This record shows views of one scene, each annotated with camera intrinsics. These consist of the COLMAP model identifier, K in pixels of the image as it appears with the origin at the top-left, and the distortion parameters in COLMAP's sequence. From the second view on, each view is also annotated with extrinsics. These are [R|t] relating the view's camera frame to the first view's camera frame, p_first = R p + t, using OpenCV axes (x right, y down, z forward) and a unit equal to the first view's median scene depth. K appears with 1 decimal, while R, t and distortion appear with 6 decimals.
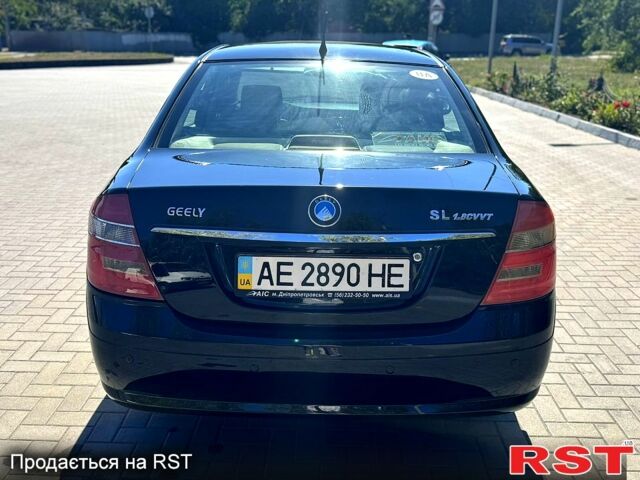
lens RADIAL K [[639.5, 0, 320.0], [0, 639.5, 240.0], [0, 0, 1]] dist [-0.001643, 0.001198]
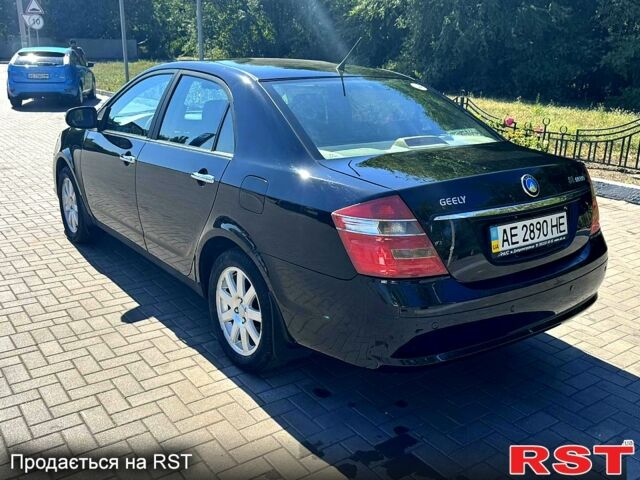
lens RADIAL K [[639.5, 0, 320.0], [0, 639.5, 240.0], [0, 0, 1]] dist [-0.001643, 0.001198]
pose [[0.829401, -0.175038, 0.530524, -1.107997], [0.177976, 0.982956, 0.046069, -0.072743], [-0.529545, 0.056211, 0.846417, 0.076511]]
